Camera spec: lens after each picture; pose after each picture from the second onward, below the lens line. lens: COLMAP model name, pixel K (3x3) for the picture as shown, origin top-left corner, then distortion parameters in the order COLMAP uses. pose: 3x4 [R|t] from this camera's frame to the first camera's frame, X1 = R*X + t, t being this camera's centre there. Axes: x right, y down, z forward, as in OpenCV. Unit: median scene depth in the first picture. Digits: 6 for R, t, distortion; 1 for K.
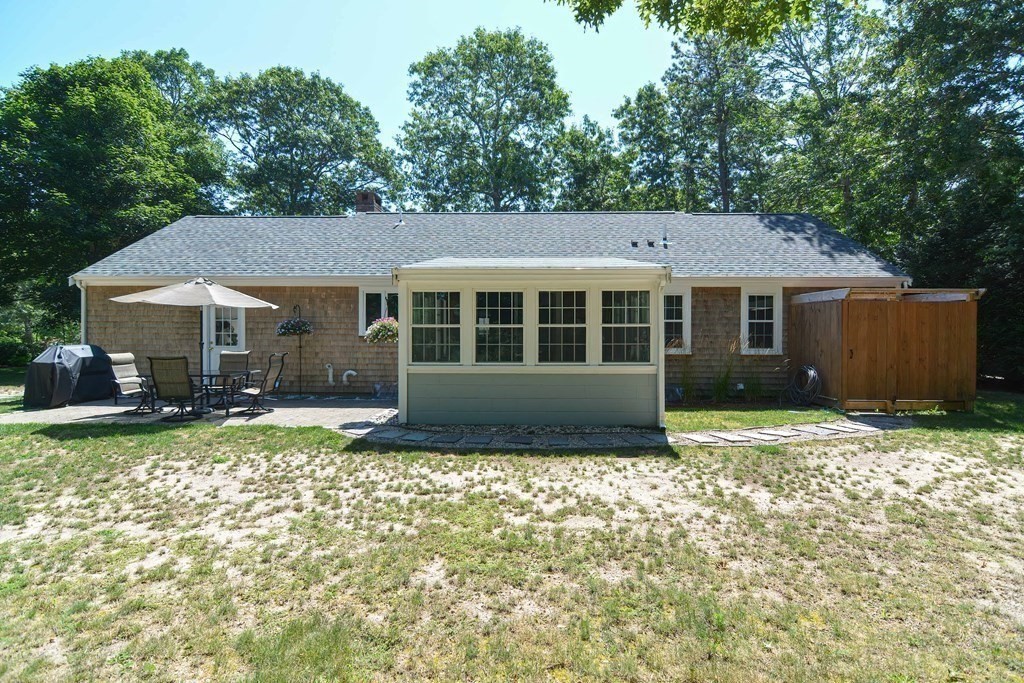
lens RADIAL K [[495.1, 0, 511.1], [0, 495.1, 331.3], [0, 0, 1]] dist [-0.000531, -0.007205]
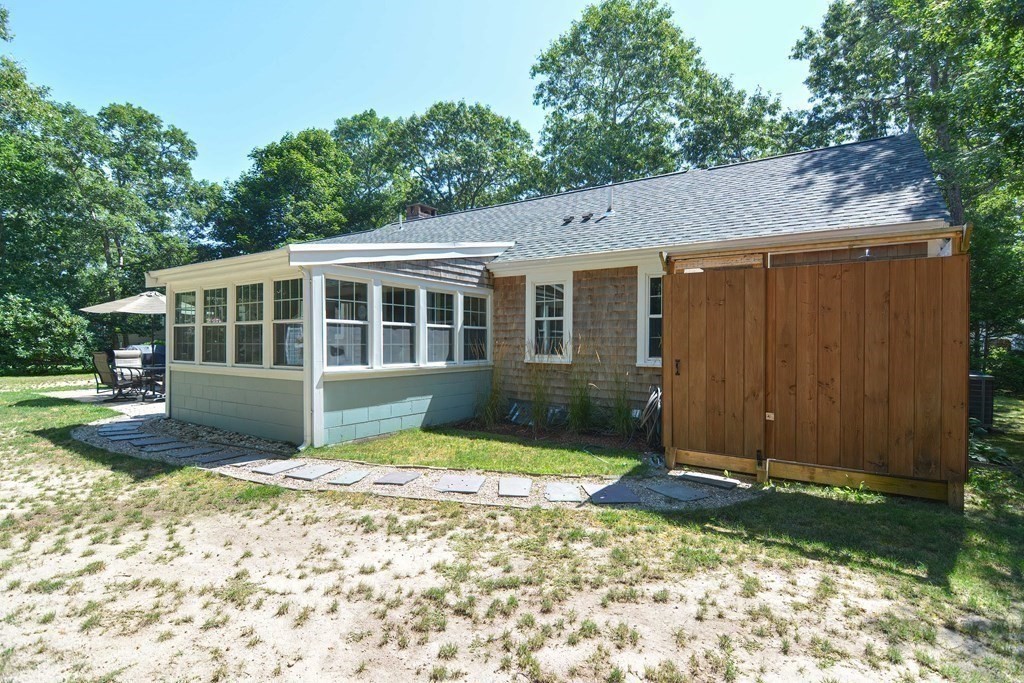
lens RADIAL K [[495.1, 0, 512.4], [0, 495.1, 342.1], [0, 0, 1]] dist [-0.000531, -0.007205]
pose [[0.846195, 0.003521, -0.532861, 0.744416], [-0.003310, 0.999994, 0.001353, 0.015200], [0.532862, 0.000619, 0.846202, 0.371999]]
